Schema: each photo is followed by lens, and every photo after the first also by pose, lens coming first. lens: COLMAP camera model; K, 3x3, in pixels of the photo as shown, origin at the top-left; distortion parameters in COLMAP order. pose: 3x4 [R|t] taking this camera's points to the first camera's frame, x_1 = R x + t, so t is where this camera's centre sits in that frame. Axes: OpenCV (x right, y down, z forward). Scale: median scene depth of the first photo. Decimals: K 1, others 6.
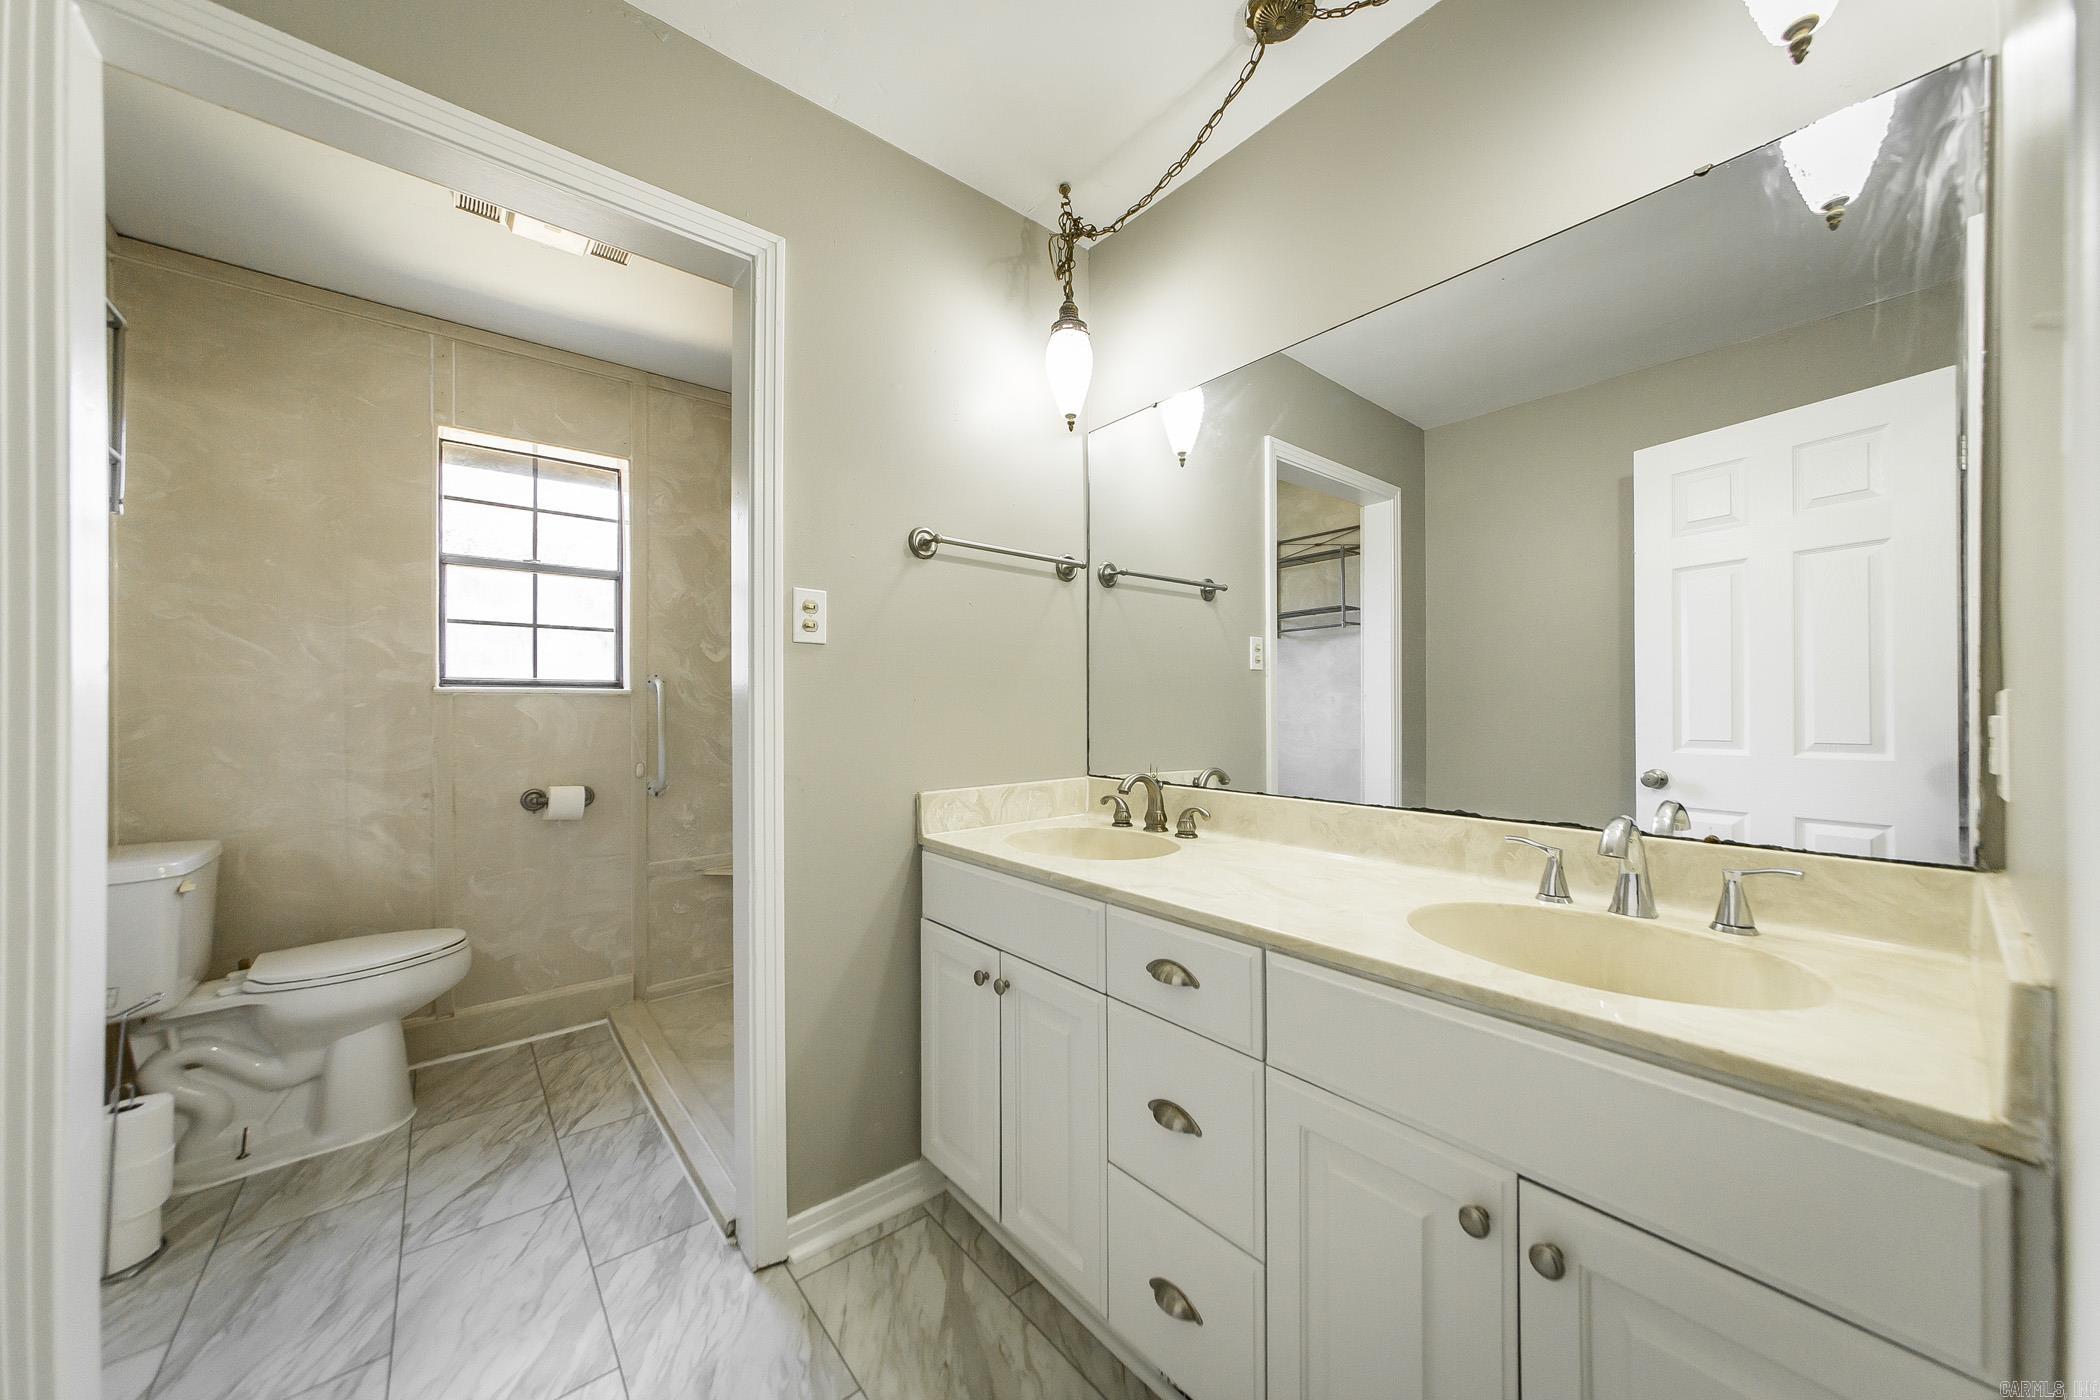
lens RADIAL K [[757.1, 0, 1058.8], [0, 757.1, 710.7], [0, 0, 1]] dist [-0.001216, -0.000189]
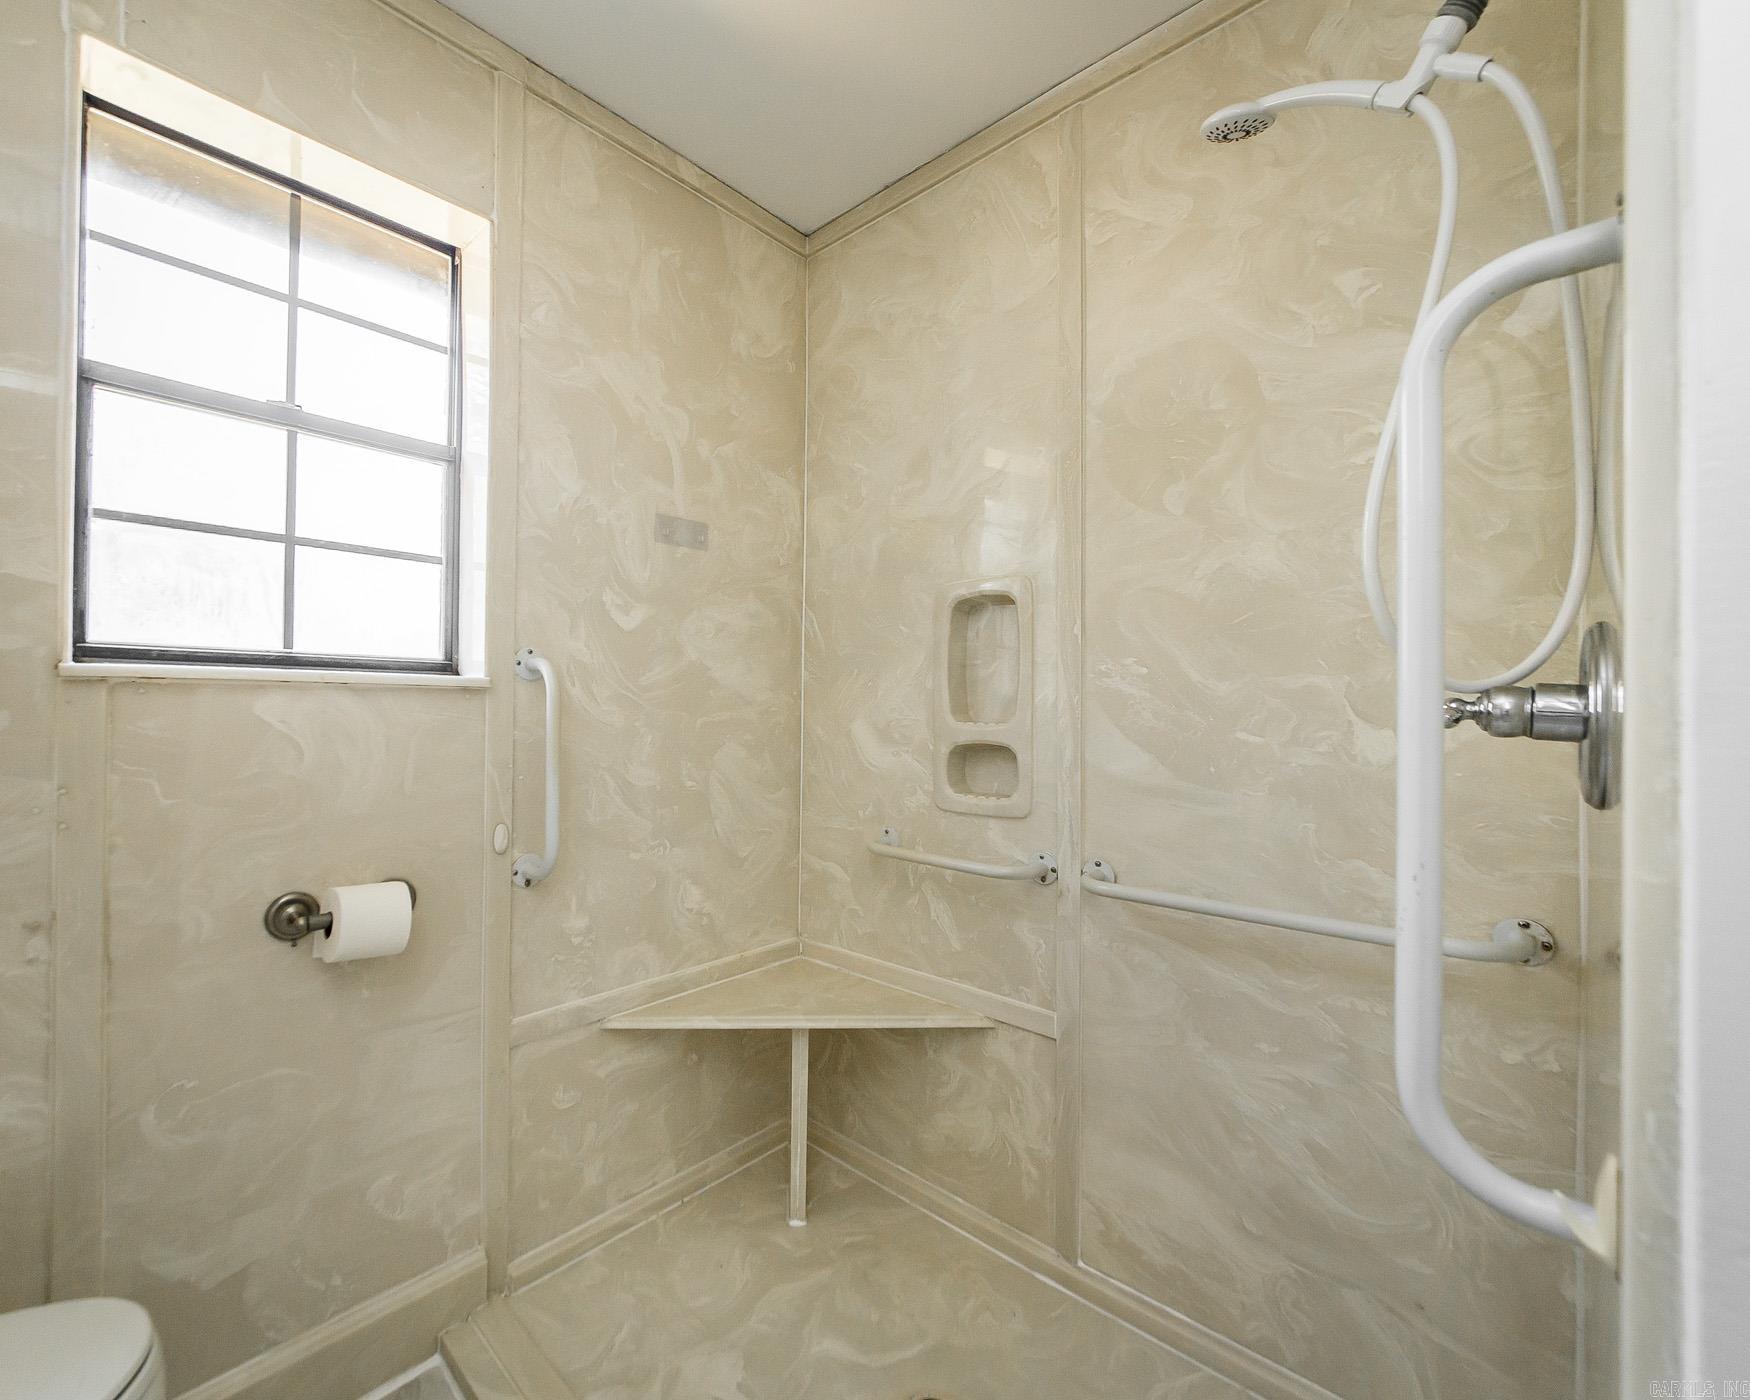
lens RADIAL K [[772.1, 0, 831.2], [0, 772.1, 706.1], [0, 0, 1]] dist [-0.012474, 0.002566]
pose [[0.994282, 0.011547, 0.106158, -0.402088], [-0.010832, 0.999915, -0.007311, -0.007695], [-0.106234, 0.006119, 0.994322, 0.482155]]
